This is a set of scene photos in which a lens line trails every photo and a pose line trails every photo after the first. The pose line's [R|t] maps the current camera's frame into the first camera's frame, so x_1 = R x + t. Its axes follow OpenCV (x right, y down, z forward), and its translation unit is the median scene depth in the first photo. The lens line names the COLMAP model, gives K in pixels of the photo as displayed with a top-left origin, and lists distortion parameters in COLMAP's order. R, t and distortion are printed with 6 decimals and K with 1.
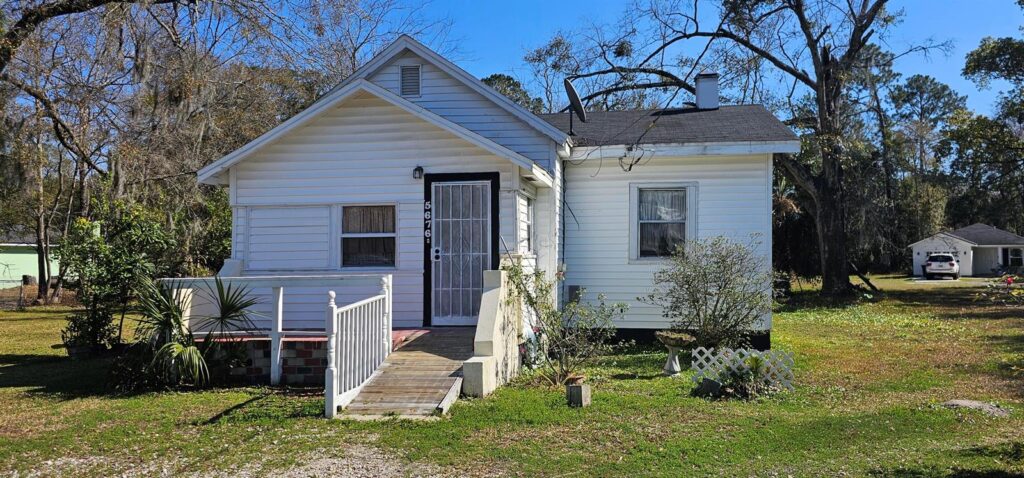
lens RADIAL K [[731.5, 0, 520.9], [0, 731.5, 235.5], [0, 0, 1]] dist [0.050773, -0.013028]
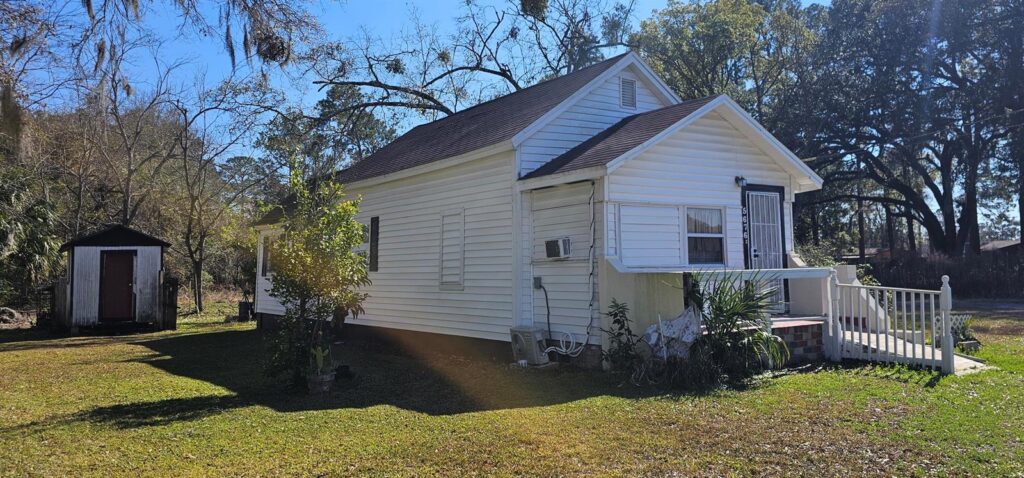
lens RADIAL K [[731.5, 0, 503.6], [0, 731.5, 237.6], [0, 0, 1]] dist [0.050773, -0.013028]
pose [[0.748076, 0.028935, 0.662982, -1.179646], [-0.012053, 0.999477, -0.030021, 0.040565], [-0.663503, 0.014467, 0.748033, 0.383899]]
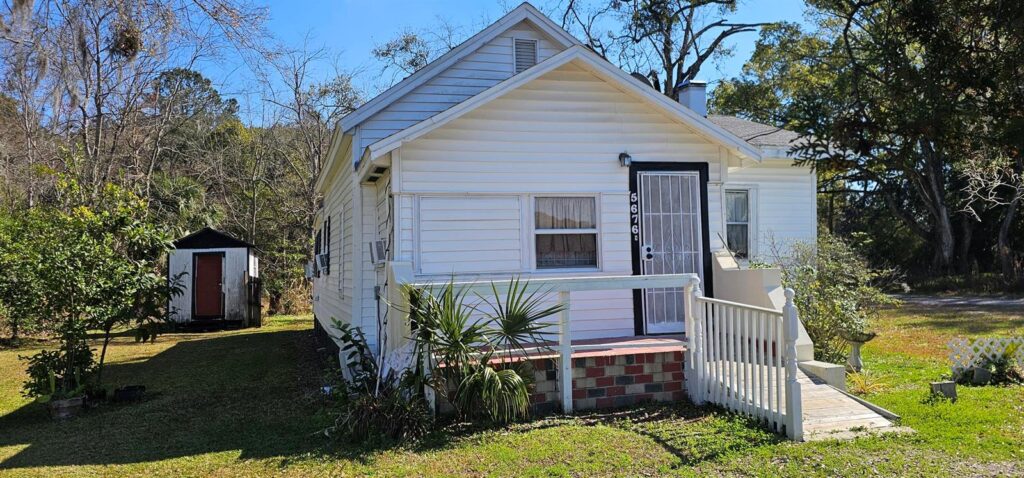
lens RADIAL K [[731.5, 0, 512.9], [0, 731.5, 247.5], [0, 0, 1]] dist [0.050773, -0.013028]
pose [[0.908938, -0.002807, 0.416921, -0.627049], [0.004499, 0.999985, -0.003075, 0.021043], [-0.416907, 0.004671, 0.908937, 0.259291]]
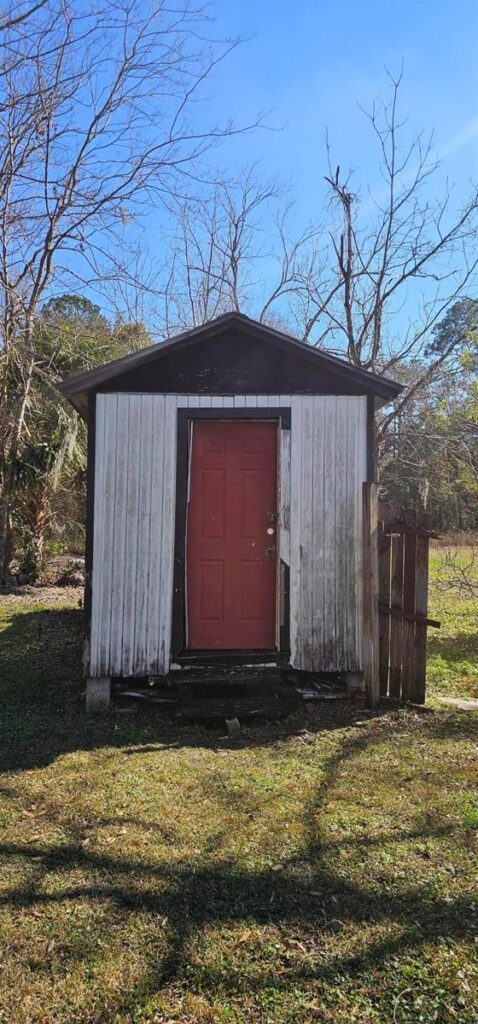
lens RADIAL K [[731.5, 0, 239.2], [0, 731.5, 508.5], [0, 0, 1]] dist [0.050773, -0.013028]
pose [[0.970339, 0.012964, 0.241399, -0.674990], [-0.016049, 0.999813, 0.010819, 0.108316], [-0.241213, -0.014372, 0.970366, 2.357498]]
